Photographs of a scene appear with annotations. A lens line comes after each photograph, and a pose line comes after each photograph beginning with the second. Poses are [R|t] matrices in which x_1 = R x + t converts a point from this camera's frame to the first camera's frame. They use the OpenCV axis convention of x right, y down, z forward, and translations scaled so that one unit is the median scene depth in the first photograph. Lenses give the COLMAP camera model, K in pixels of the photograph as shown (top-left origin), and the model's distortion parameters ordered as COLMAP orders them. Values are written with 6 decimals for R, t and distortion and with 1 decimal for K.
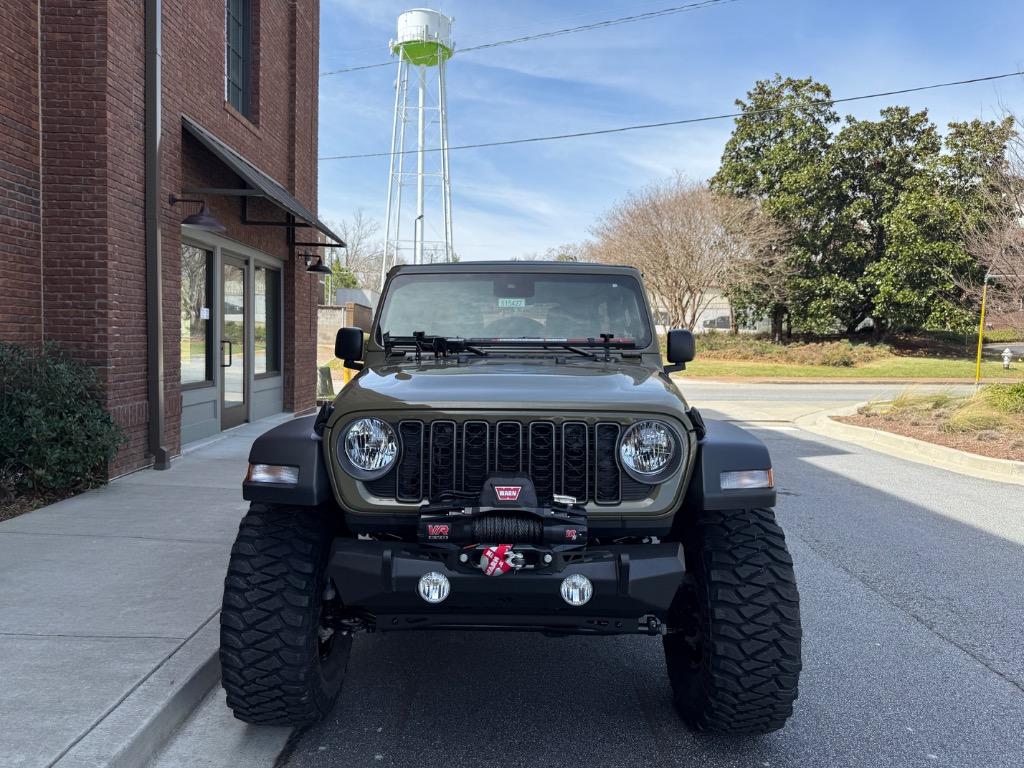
lens RADIAL K [[752.4, 0, 485.4], [0, 752.4, 384.5], [0, 0, 1]] dist [-0.000680, 0.005834]
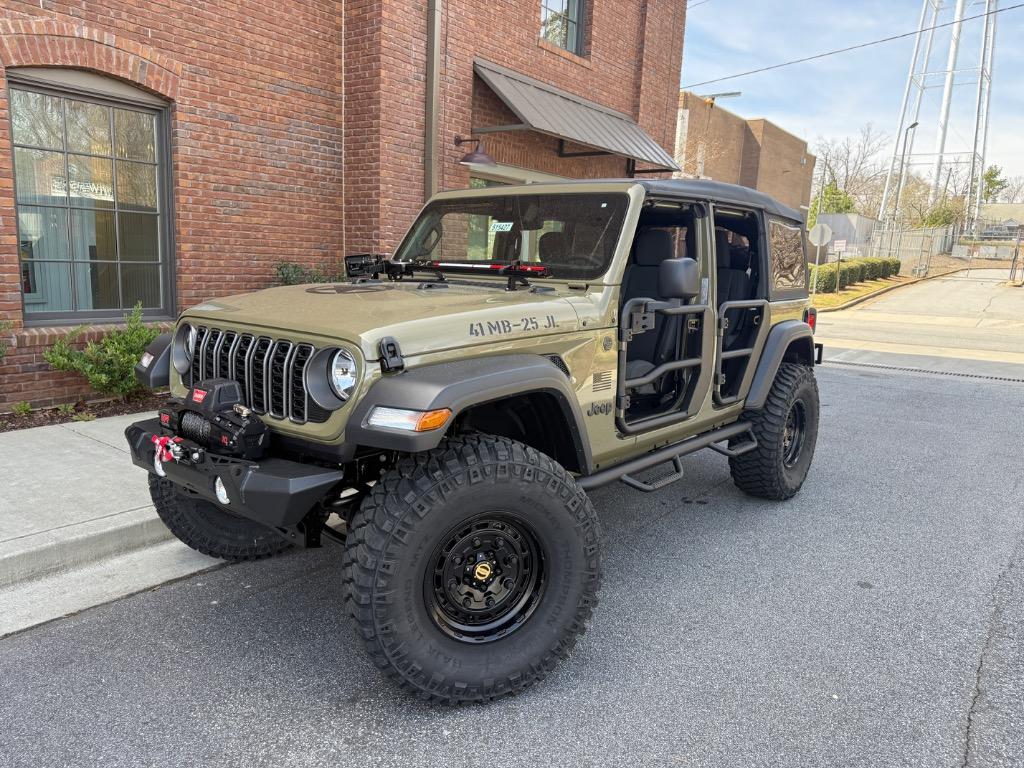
lens RADIAL K [[738.5, 0, 512.0], [0, 738.5, 384.0], [0, 0, 1]] dist [0.110692, -0.159470]
pose [[0.787399, 0.113927, -0.605825, 0.963992], [-0.057467, 0.992060, 0.111868, -0.025876], [0.613760, -0.053270, 0.787694, 0.345135]]
